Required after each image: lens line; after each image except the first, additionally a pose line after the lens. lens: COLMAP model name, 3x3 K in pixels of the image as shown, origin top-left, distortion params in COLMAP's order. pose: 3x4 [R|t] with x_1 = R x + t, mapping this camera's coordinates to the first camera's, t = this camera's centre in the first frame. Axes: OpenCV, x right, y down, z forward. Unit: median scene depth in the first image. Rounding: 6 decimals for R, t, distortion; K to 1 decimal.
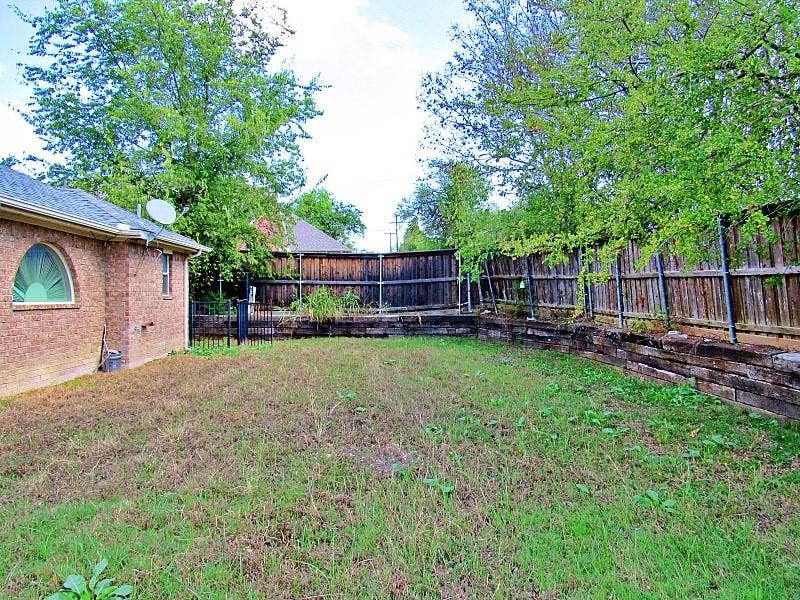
lens RADIAL K [[563.9, 0, 400.0], [0, 563.9, 300.0], [0, 0, 1]] dist [-0.032952, 0.010073]
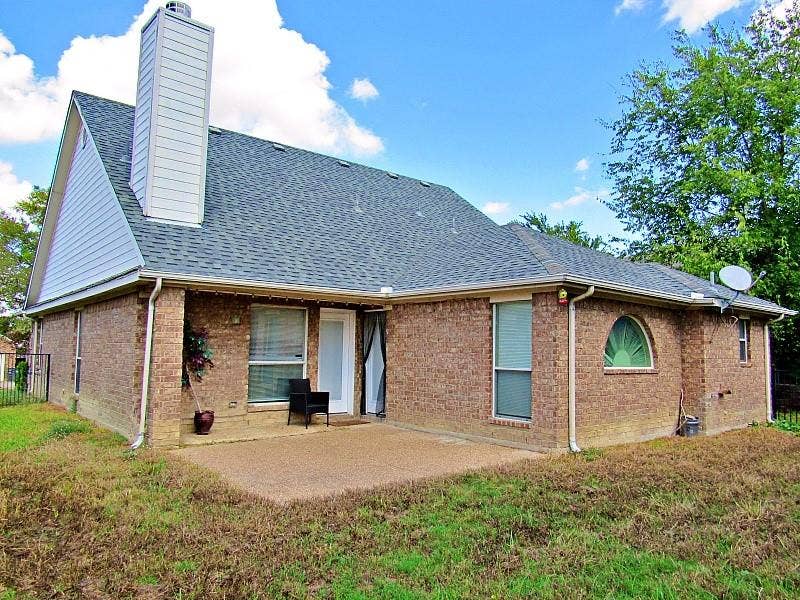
lens RADIAL K [[563.9, 0, 400.0], [0, 563.9, 300.0], [0, 0, 1]] dist [-0.032952, 0.010073]
pose [[0.581679, -0.064725, -0.810840, 0.021017], [-0.022885, 0.995132, -0.095854, -0.009740], [0.813097, 0.074312, 0.577366, -0.038033]]
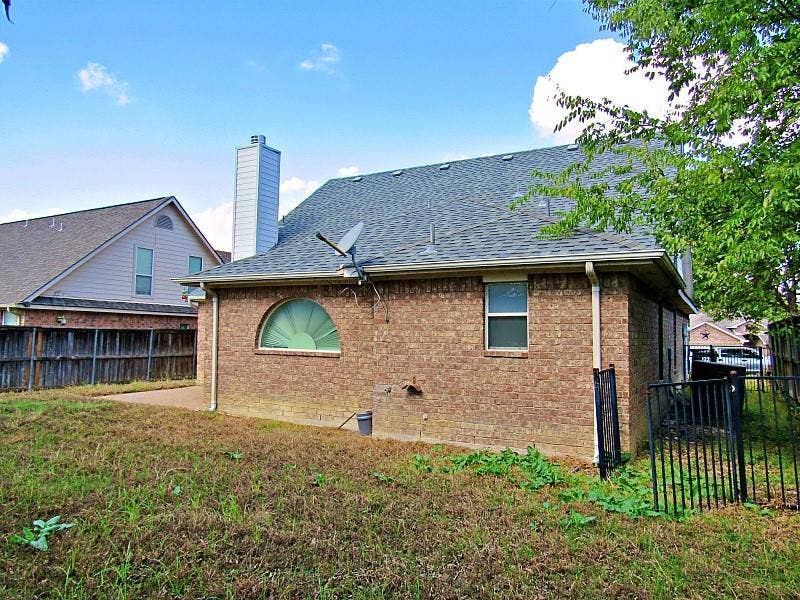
lens RADIAL K [[563.9, 0, 400.0], [0, 563.9, 300.0], [0, 0, 1]] dist [-0.032952, 0.010073]
pose [[-0.560294, -0.059384, -0.826162, 0.166348], [-0.020515, 0.998116, -0.057832, -0.027361], [0.828040, -0.015454, -0.560457, 1.433825]]
